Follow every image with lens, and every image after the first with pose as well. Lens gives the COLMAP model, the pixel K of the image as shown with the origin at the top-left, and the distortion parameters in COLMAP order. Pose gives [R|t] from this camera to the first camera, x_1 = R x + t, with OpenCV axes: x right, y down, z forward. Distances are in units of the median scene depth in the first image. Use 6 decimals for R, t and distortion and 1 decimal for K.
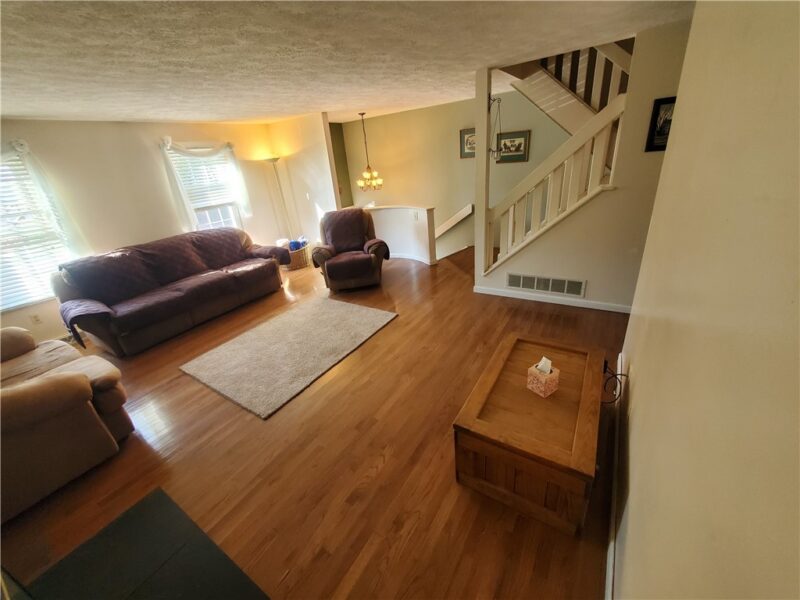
lens RADIAL K [[318.5, 0, 400.0], [0, 318.5, 300.0], [0, 0, 1]] dist [0.000654, 0.000208]
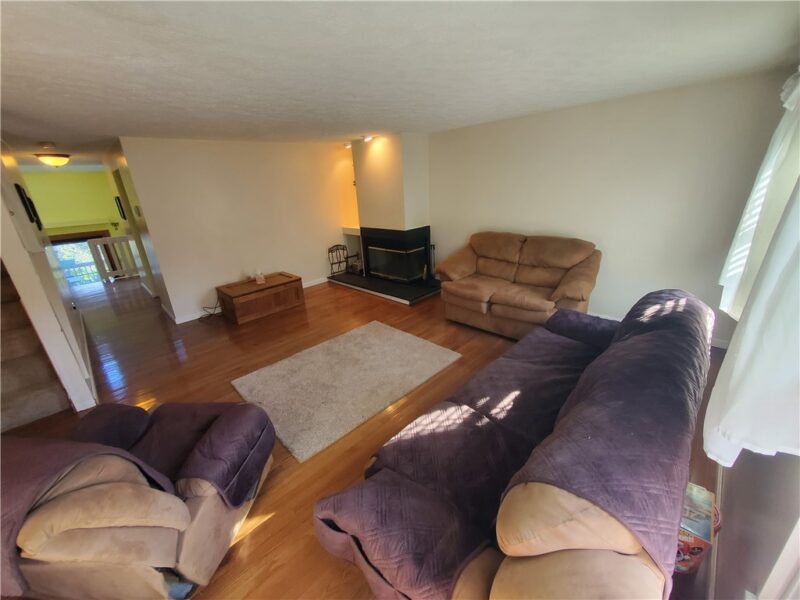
lens RADIAL K [[318.5, 0, 400.0], [0, 318.5, 300.0], [0, 0, 1]] dist [0.000654, 0.000208]
pose [[-0.966431, 0.059781, 0.249876, -0.659398], [0.217463, 0.708264, 0.671619, -0.579646], [-0.136829, 0.703412, -0.697488, 1.396158]]
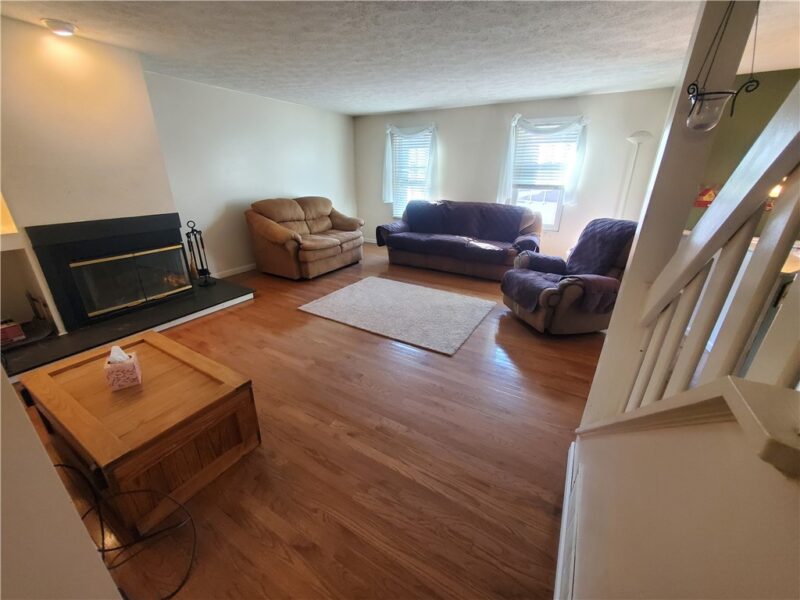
lens RADIAL K [[318.5, 0, 400.0], [0, 318.5, 300.0], [0, 0, 1]] dist [0.000654, 0.000208]
pose [[0.024654, 0.456948, -0.889152, 0.587832], [-0.417743, 0.812755, 0.406103, -0.308024], [0.908230, 0.361426, 0.210924, 0.718169]]
